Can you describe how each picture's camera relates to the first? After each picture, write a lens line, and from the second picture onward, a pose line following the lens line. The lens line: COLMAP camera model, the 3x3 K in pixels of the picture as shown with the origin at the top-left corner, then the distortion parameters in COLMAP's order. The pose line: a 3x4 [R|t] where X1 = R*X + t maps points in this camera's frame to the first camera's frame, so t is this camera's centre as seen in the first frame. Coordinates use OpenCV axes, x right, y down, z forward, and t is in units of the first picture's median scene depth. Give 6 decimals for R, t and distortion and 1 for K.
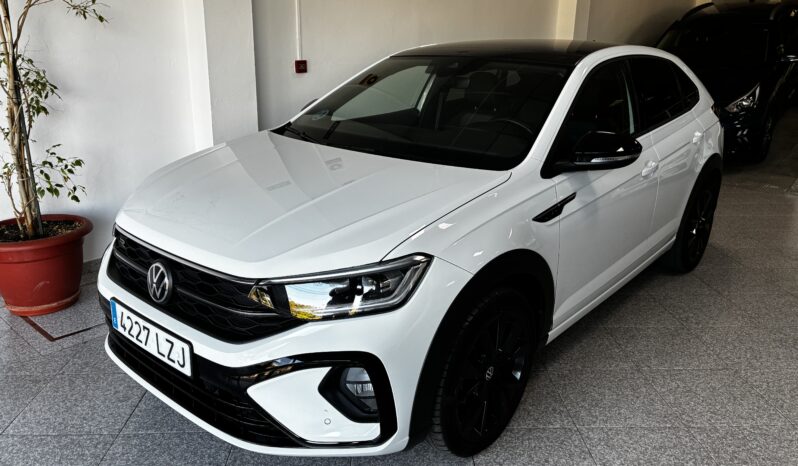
lens RADIAL K [[793.7, 0, 399.0], [0, 793.7, 233.0], [0, 0, 1]] dist [0.012831, 0.011006]
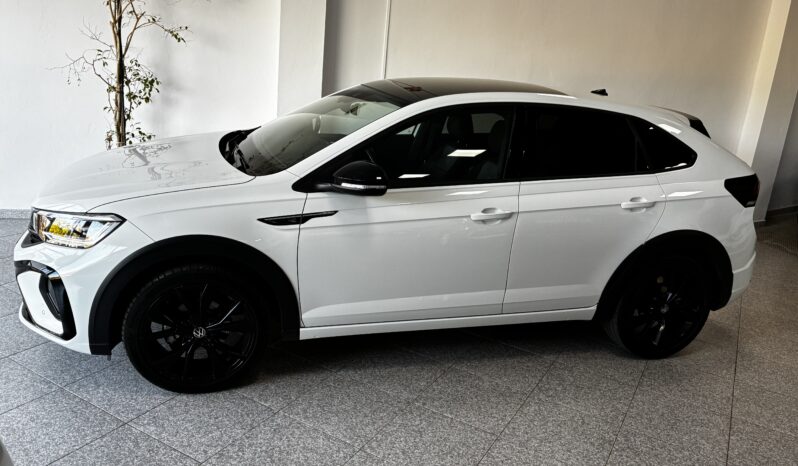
lens RADIAL K [[848.4, 0, 398.7], [0, 848.4, 231.9], [0, 0, 1]] dist [0.011178, -0.033137]
pose [[0.749604, 0.193253, -0.633046, 1.079707], [-0.225737, 0.973728, 0.029954, -0.080687], [0.622204, 0.120448, 0.773534, 0.139967]]
